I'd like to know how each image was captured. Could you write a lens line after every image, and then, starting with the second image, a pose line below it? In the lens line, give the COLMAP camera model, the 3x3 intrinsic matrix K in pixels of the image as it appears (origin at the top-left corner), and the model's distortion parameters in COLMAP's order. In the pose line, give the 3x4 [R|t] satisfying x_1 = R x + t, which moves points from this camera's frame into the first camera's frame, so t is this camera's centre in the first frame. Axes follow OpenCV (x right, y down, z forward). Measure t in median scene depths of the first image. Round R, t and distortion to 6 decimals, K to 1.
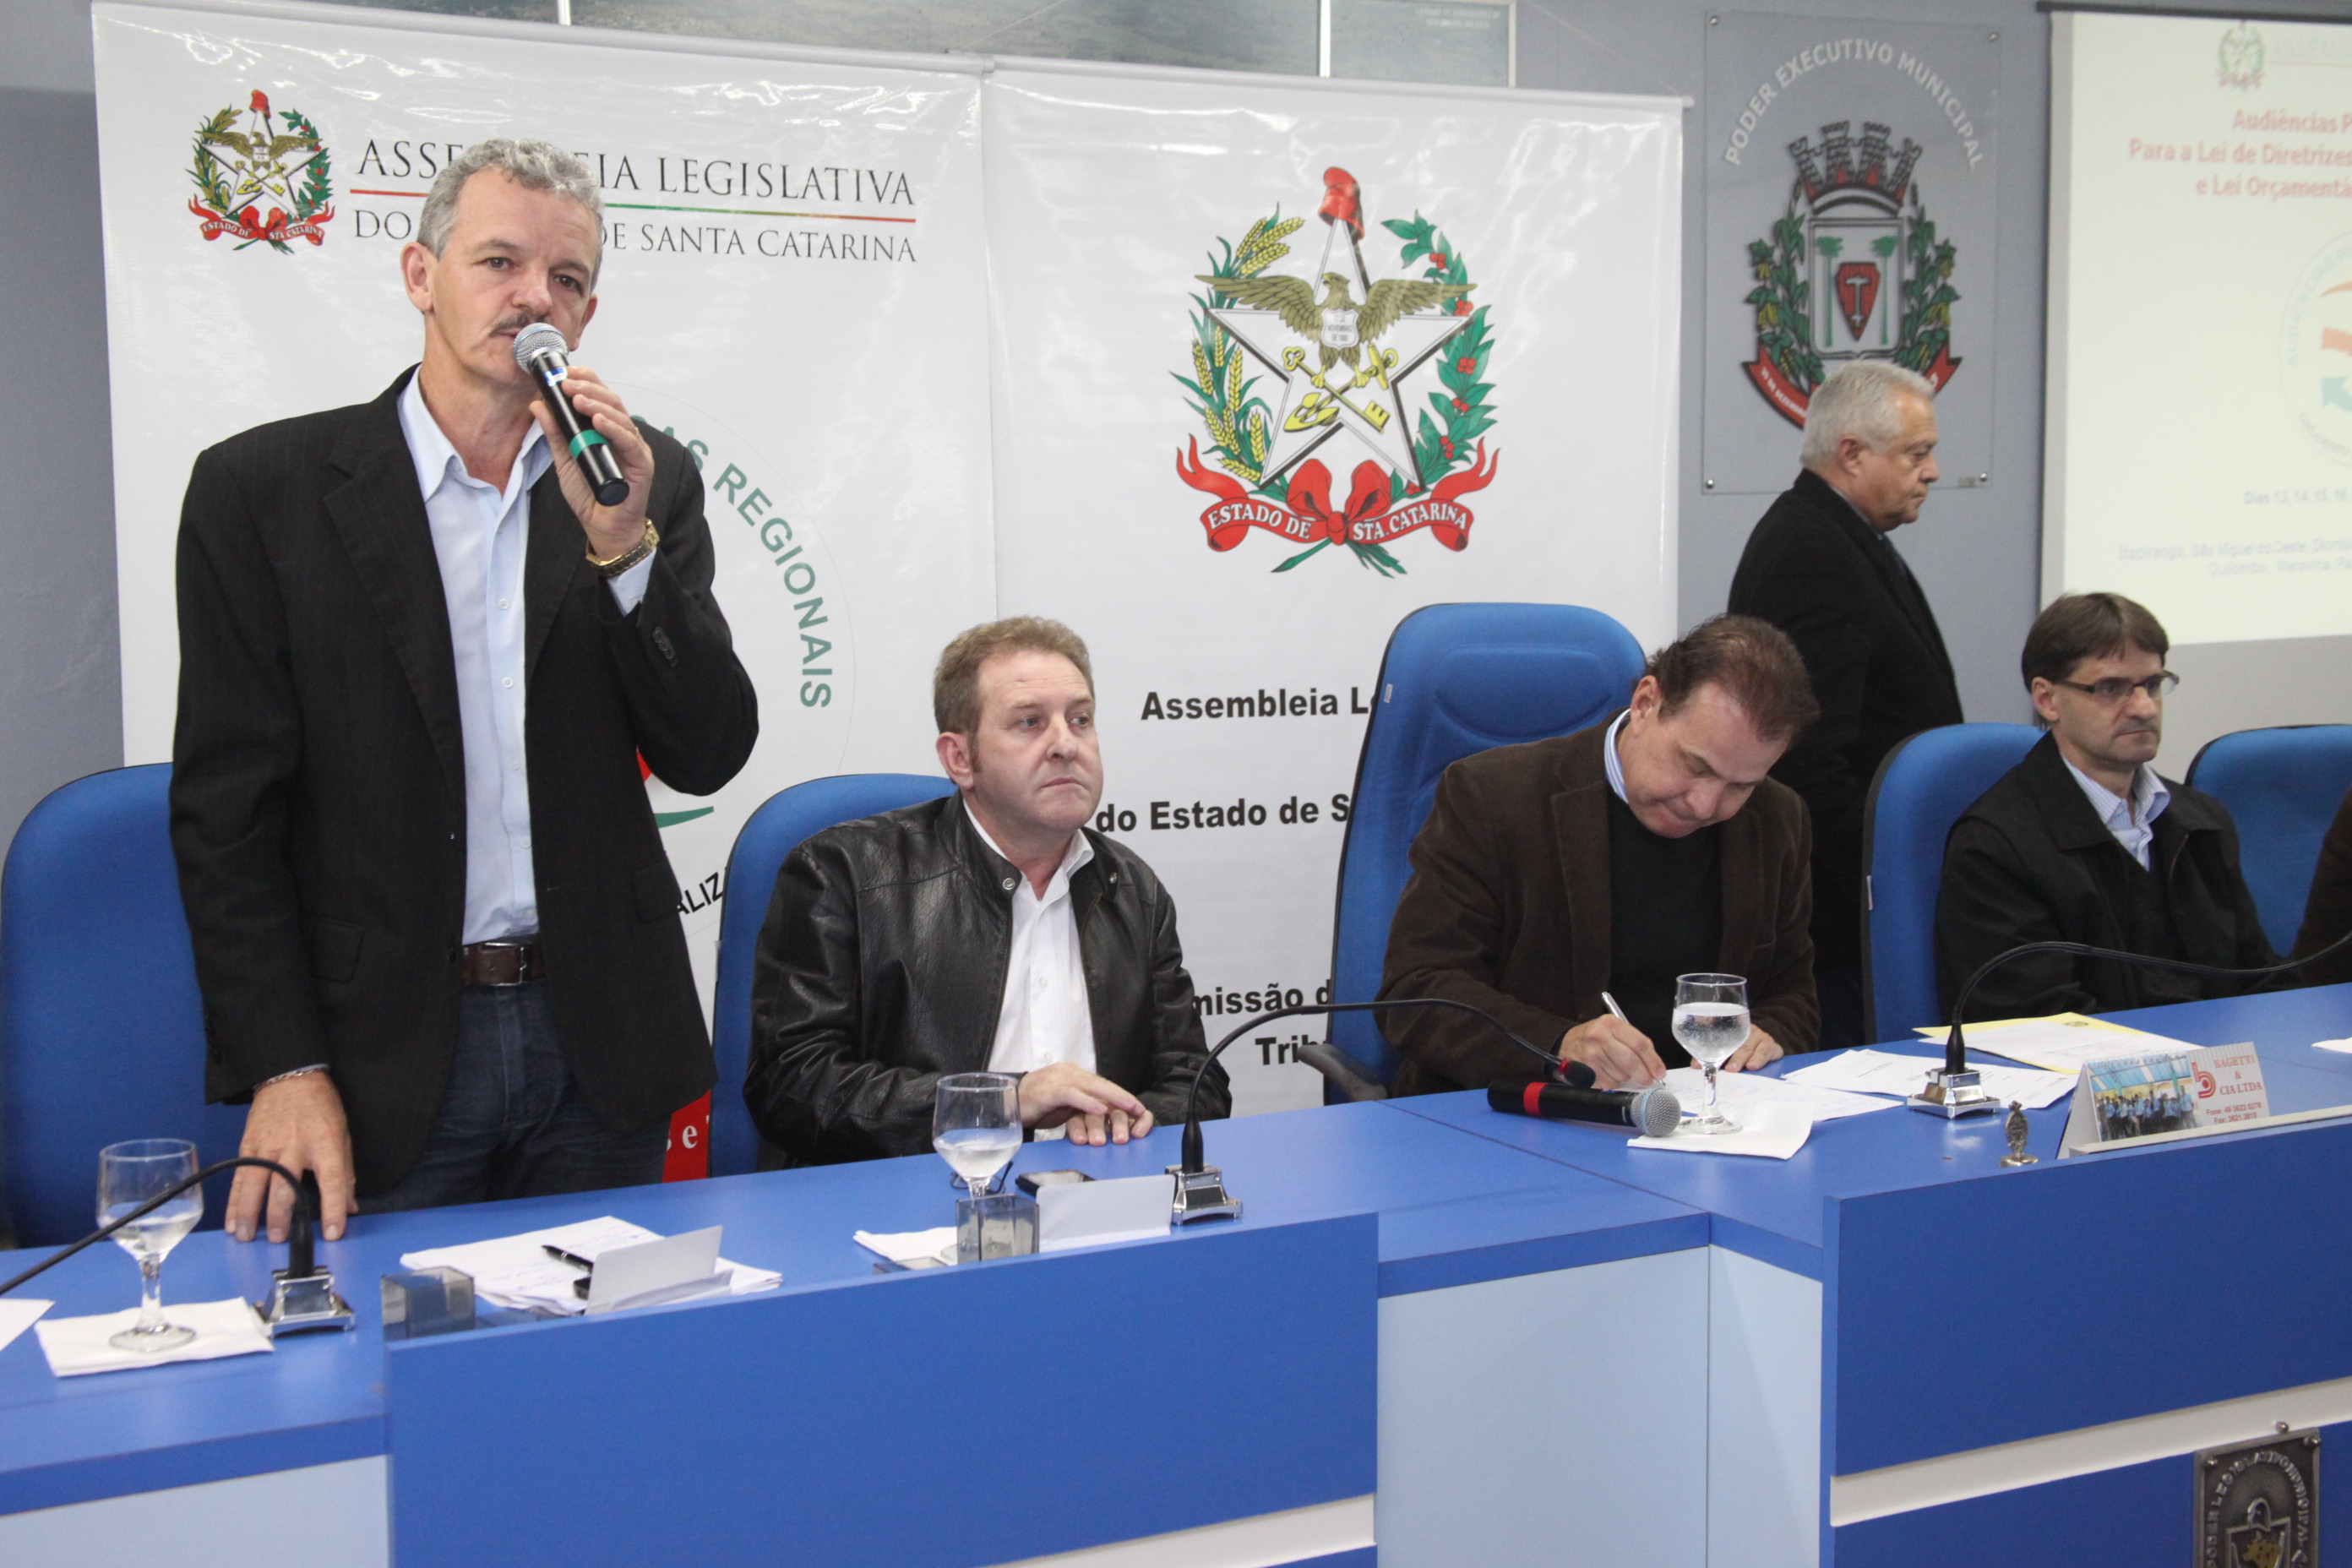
lens RADIAL K [[3039.9, 0, 1142.8], [0, 3039.9, 796.2], [0, 0, 1]] dist [0.044157, 0.000000]
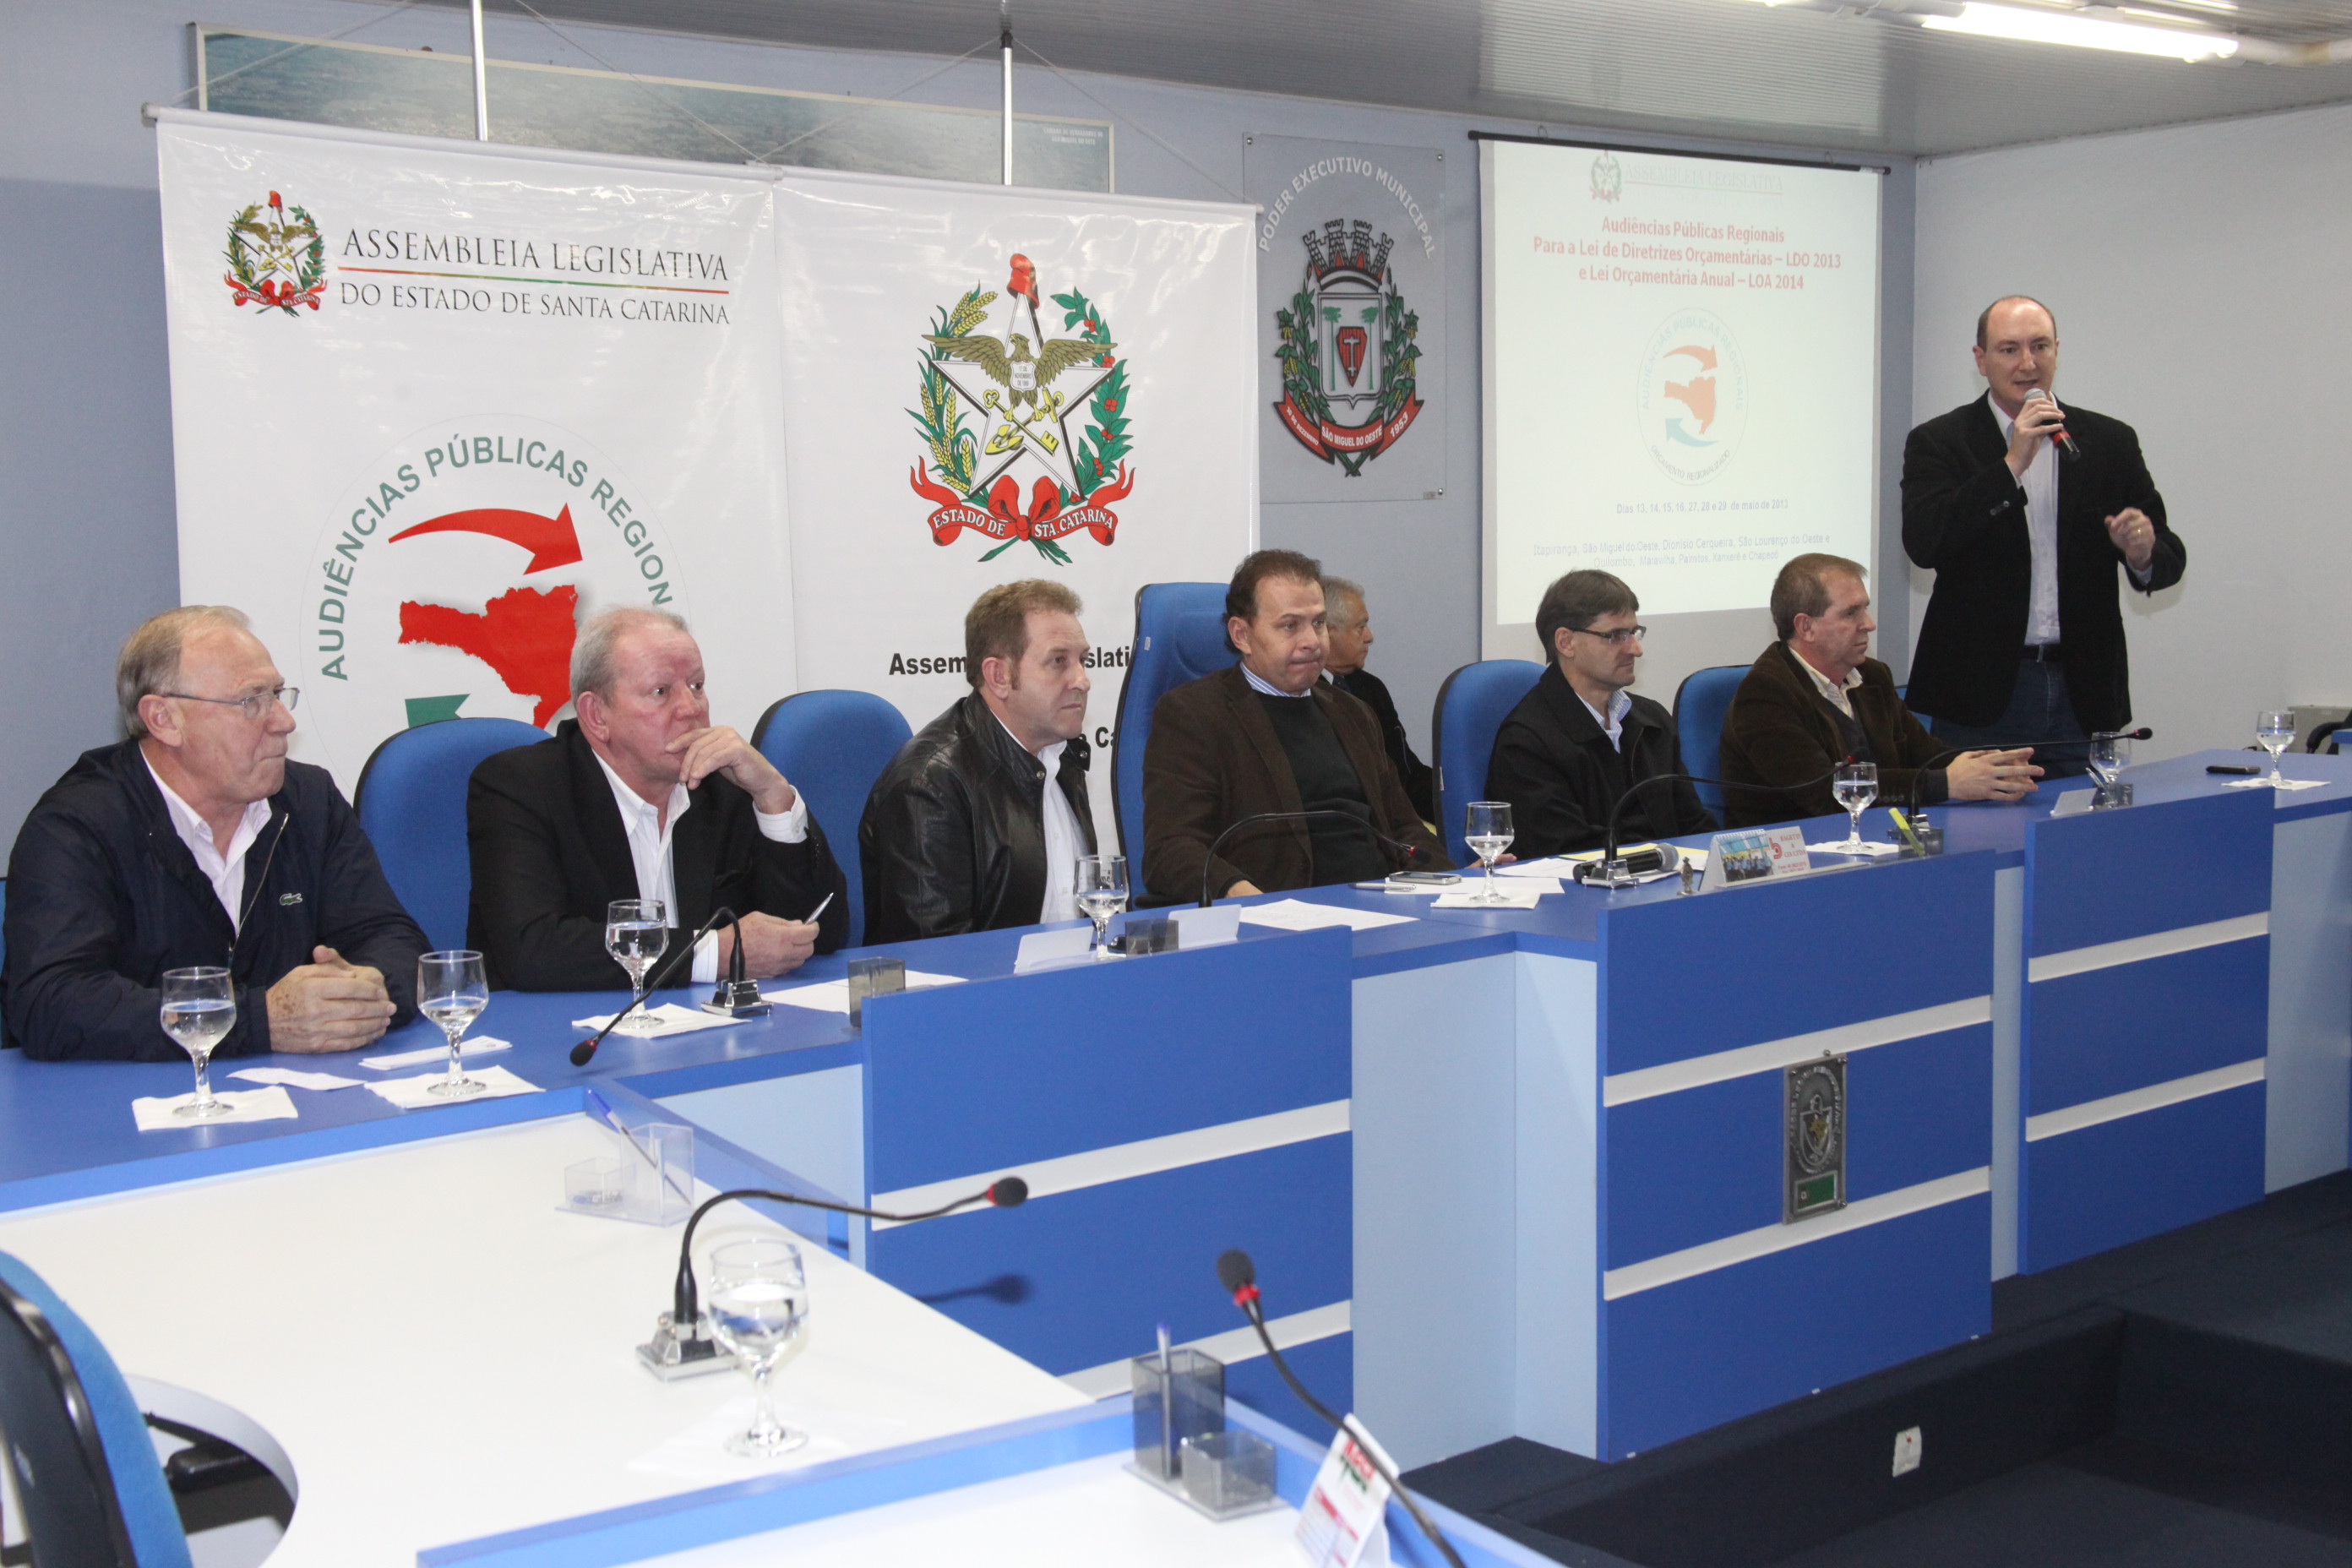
lens RADIAL K [[2940.6, 0, 1136.1], [0, 2940.6, 811.1], [0, 0, 1]] dist [0.014149, 0.000000]
pose [[0.971008, -0.026799, 0.237539, -0.195820], [0.026630, 0.999638, 0.003921, 0.030628], [-0.237558, 0.002519, 0.971370, -0.247383]]
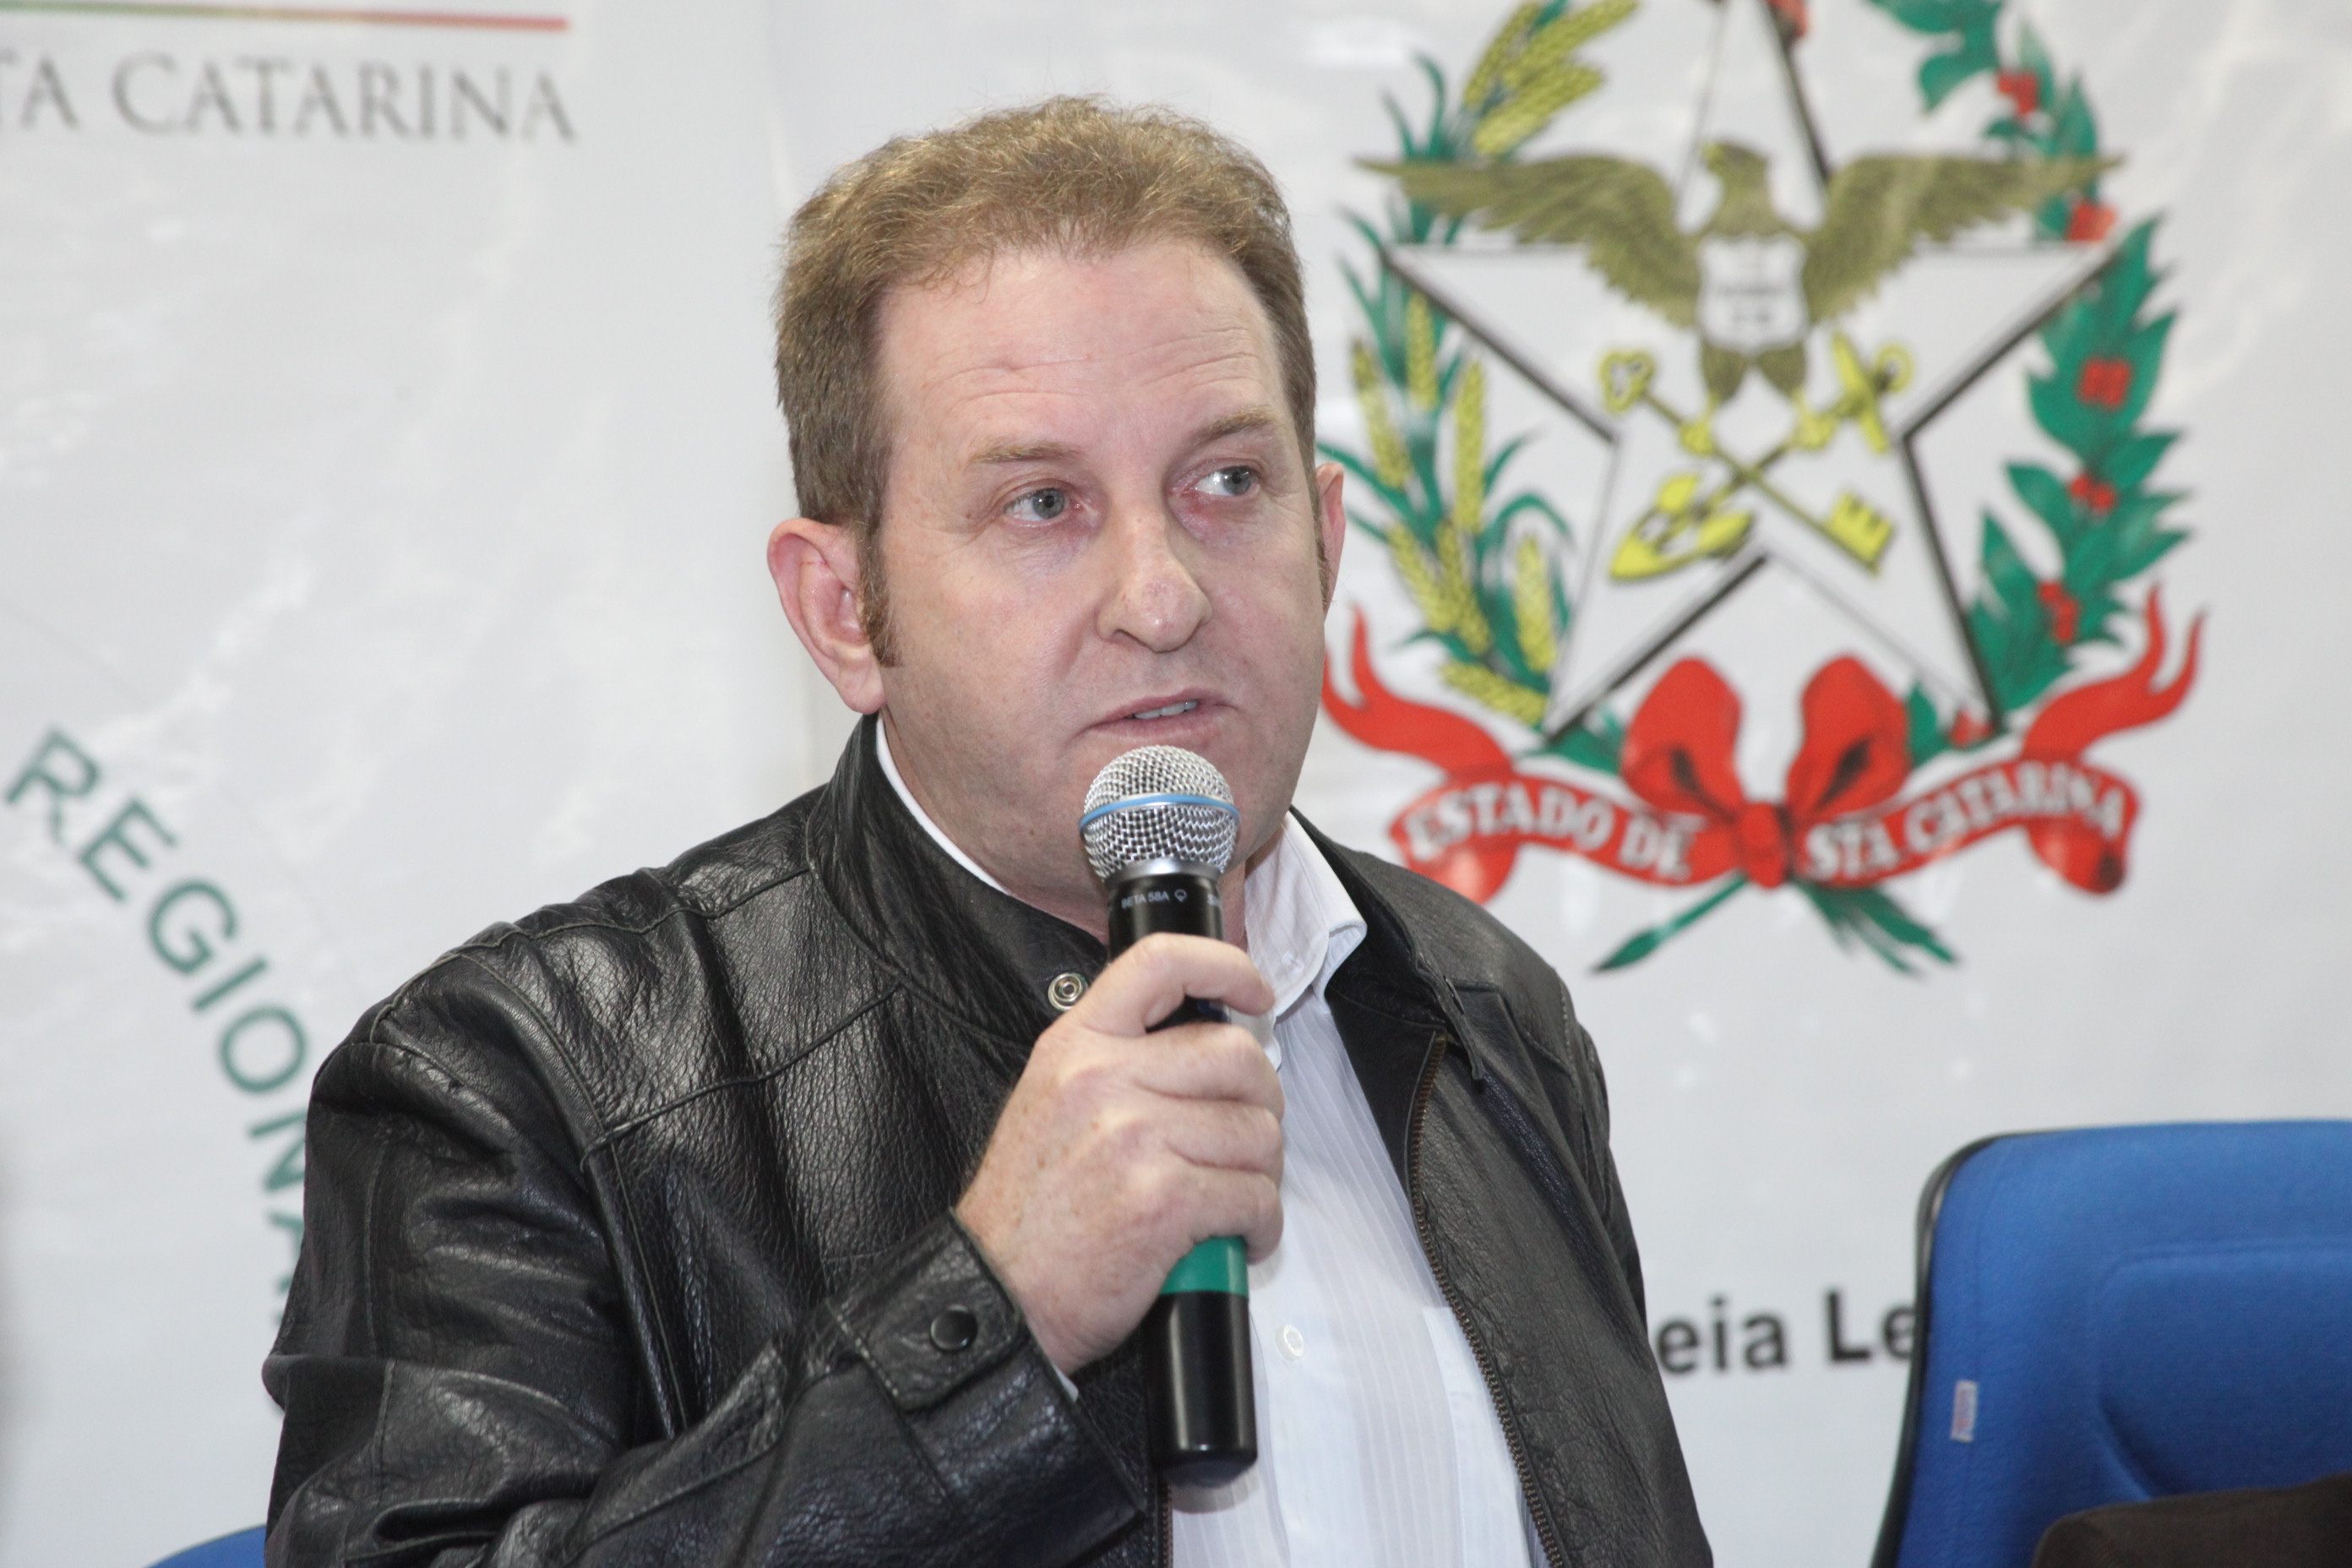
lens RADIAL K [[7246.3, 0, 1174.2], [0, 7246.3, 780.0], [0, 0, 1]] dist [0.712708, 0.000000]
pose [[0.999320, -0.032117, 0.018094, -0.021008], [0.033609, 0.995443, -0.089238, -0.021882], [-0.015145, 0.089786, 0.995846, 0.148555]]
